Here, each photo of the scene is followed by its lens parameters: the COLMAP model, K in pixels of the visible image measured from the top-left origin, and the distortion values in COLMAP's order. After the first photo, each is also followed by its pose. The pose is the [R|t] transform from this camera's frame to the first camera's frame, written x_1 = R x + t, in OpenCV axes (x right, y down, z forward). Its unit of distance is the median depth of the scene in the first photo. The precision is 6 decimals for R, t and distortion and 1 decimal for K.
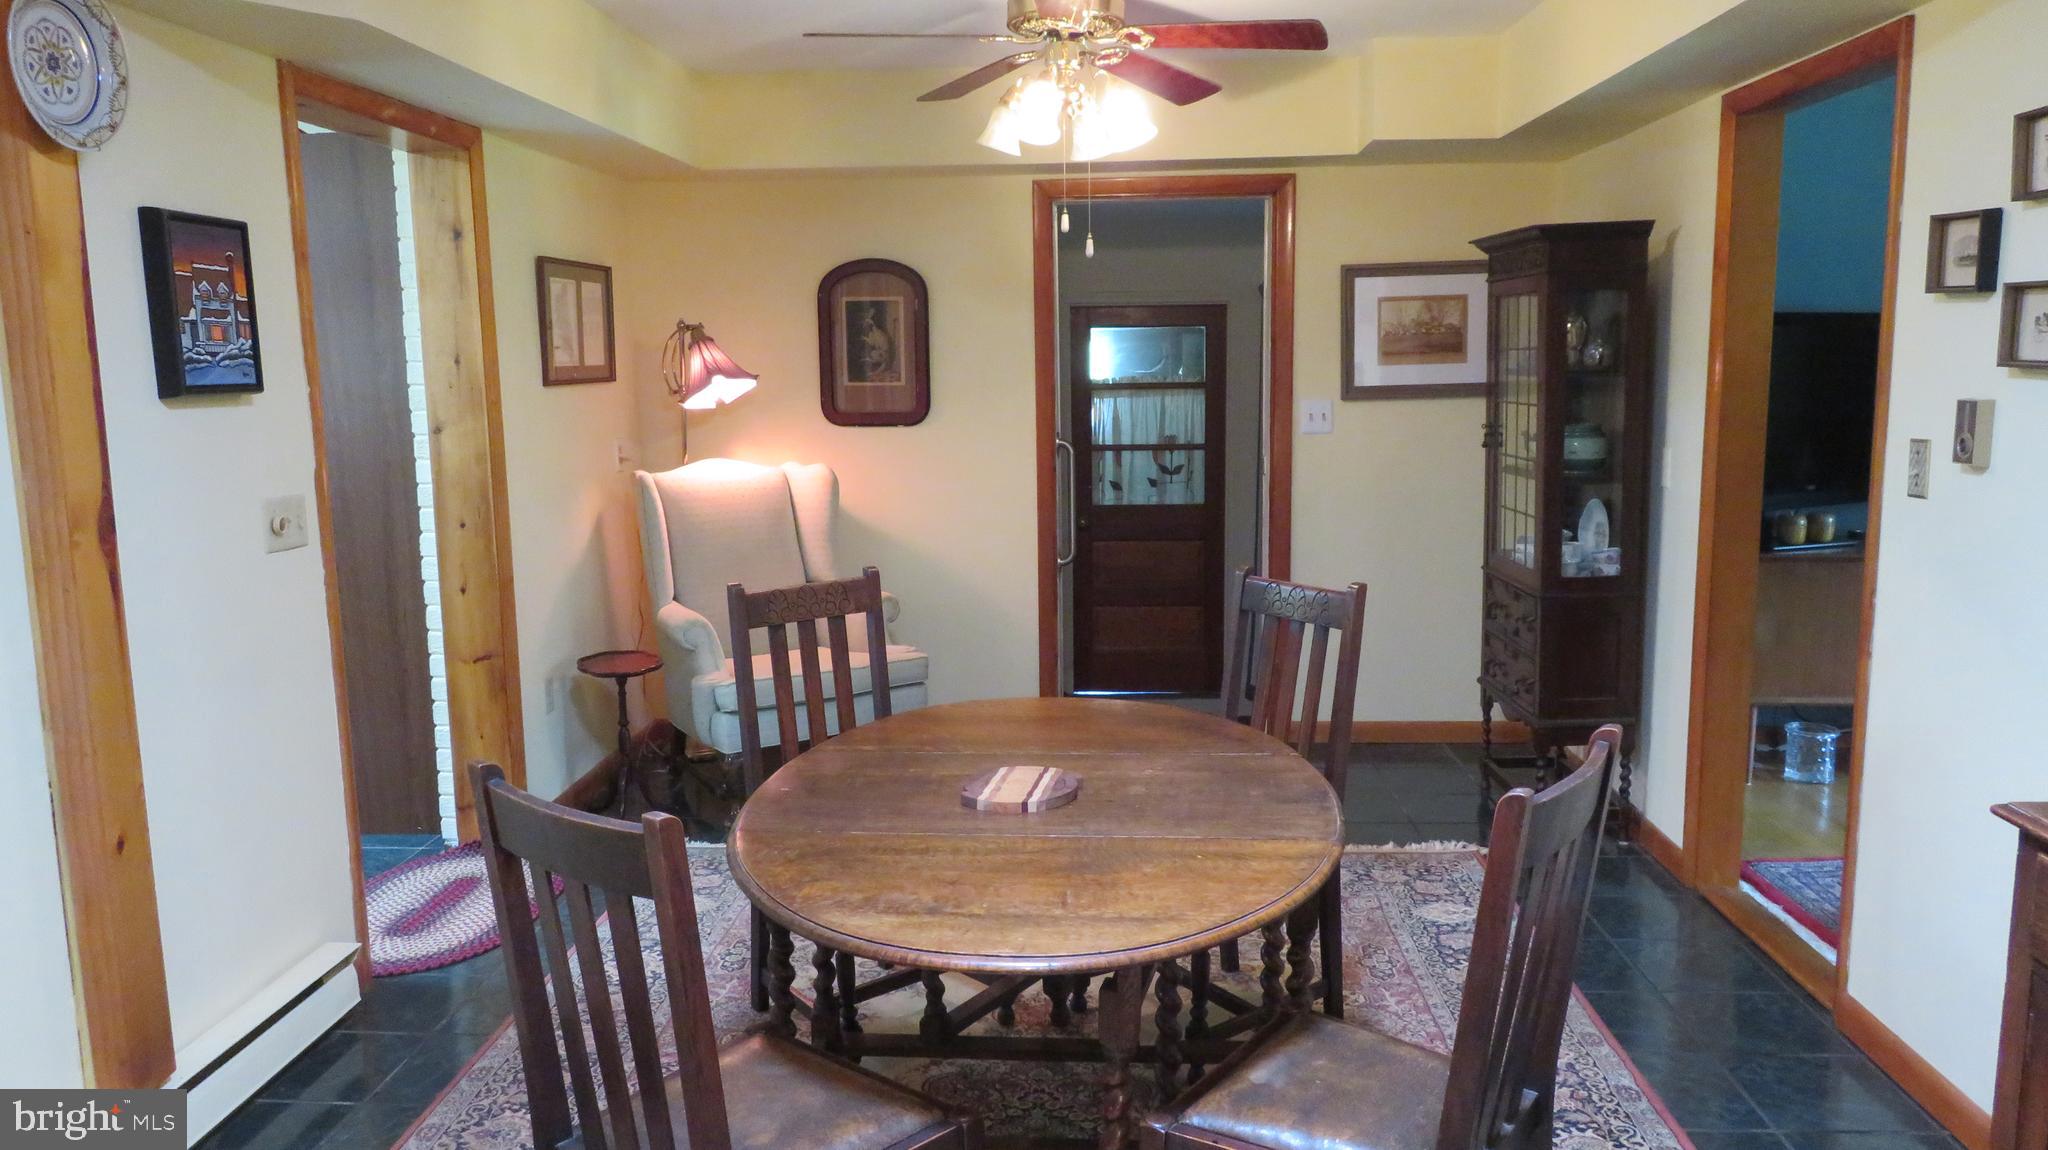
lens RADIAL K [[1459.4, 0, 1017.6], [0, 1459.4, 572.6], [0, 0, 1]] dist [-0.014832, 0.011189]
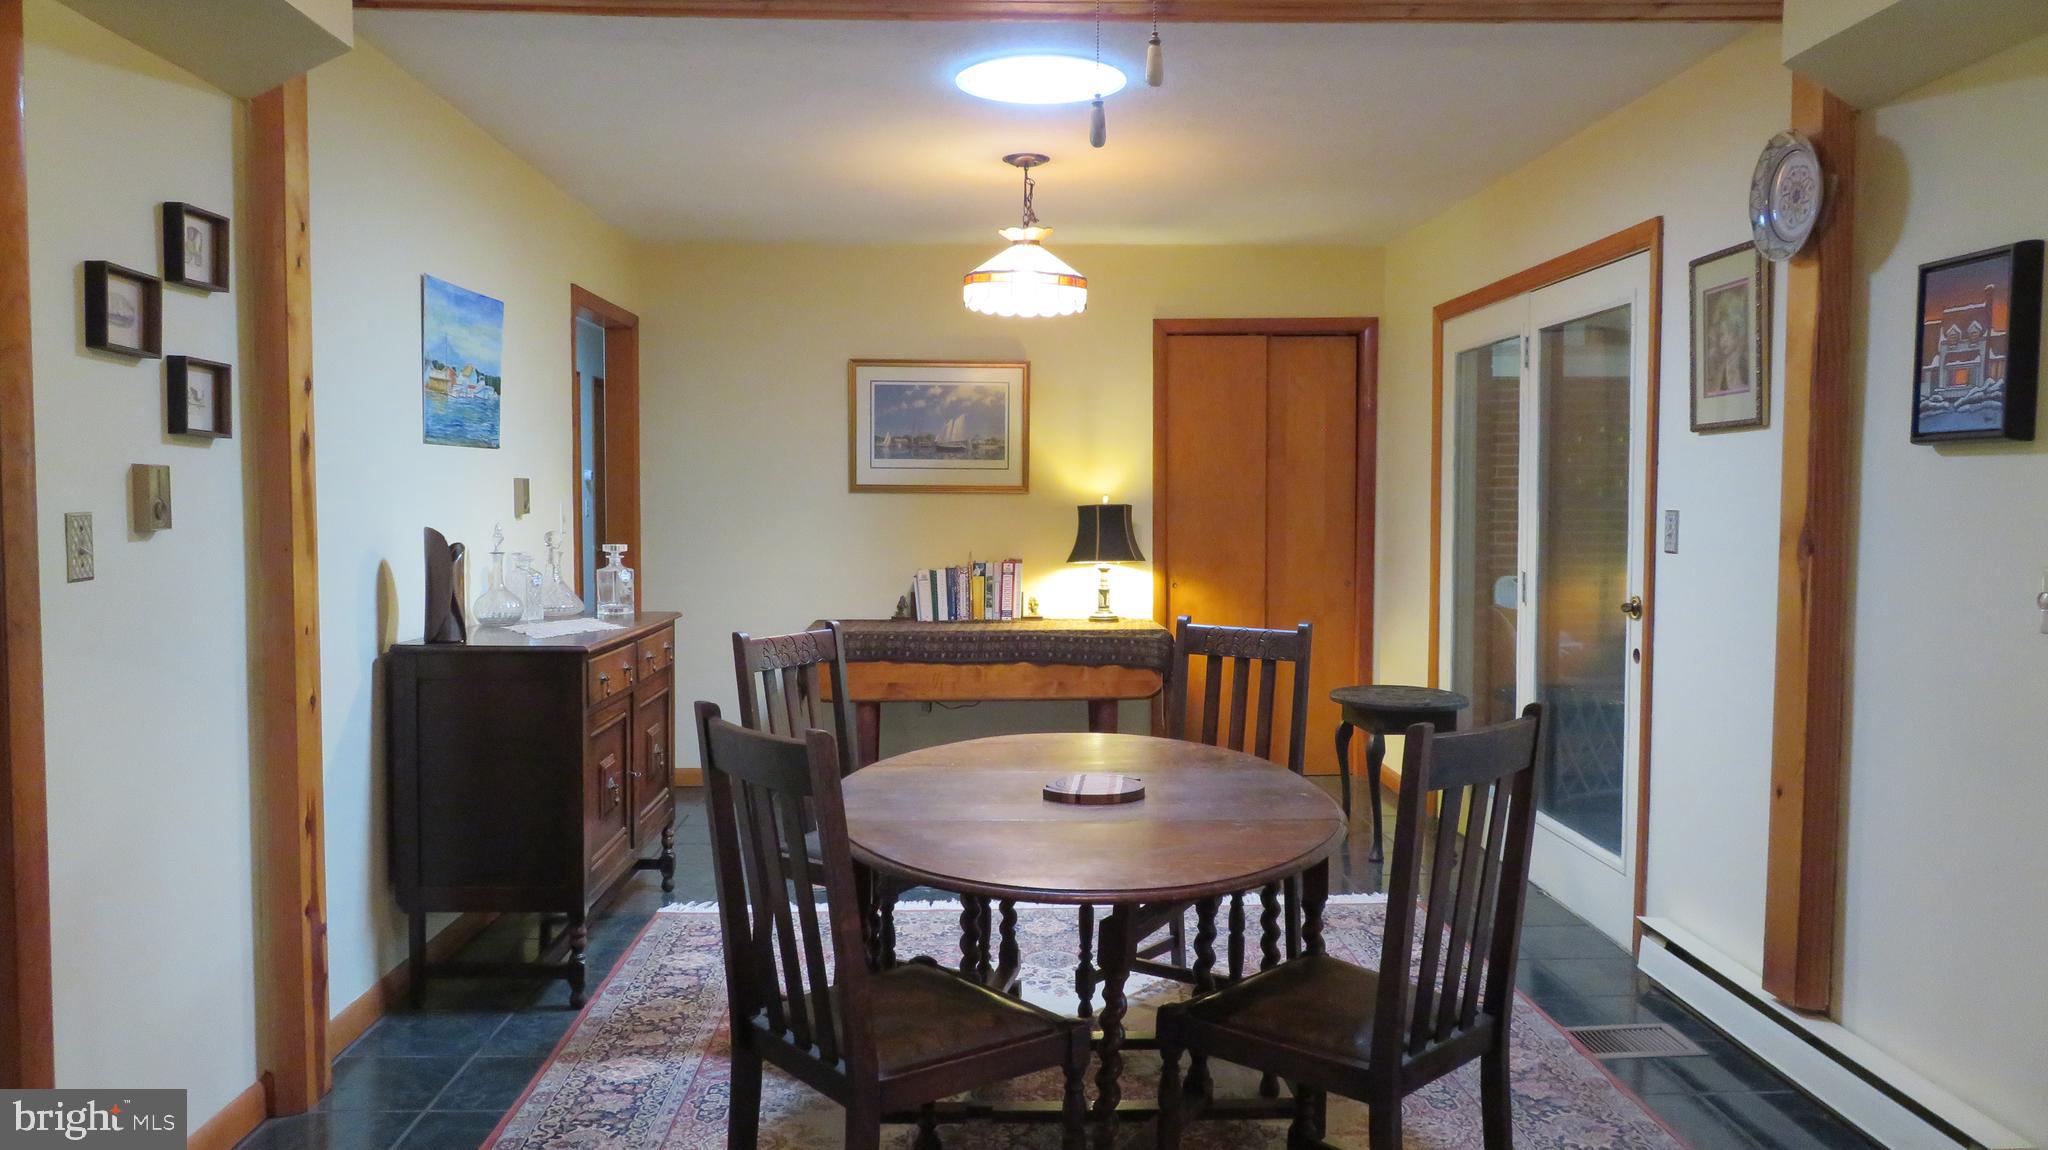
lens RADIAL K [[1459.4, 0, 1017.6], [0, 1459.4, 572.6], [0, 0, 1]] dist [-0.014832, 0.011189]
pose [[-0.984398, 0.023323, -0.174405, 0.222449], [-0.011626, 0.980389, 0.196731, -0.222539], [0.175573, 0.195689, -0.964821, 1.859317]]
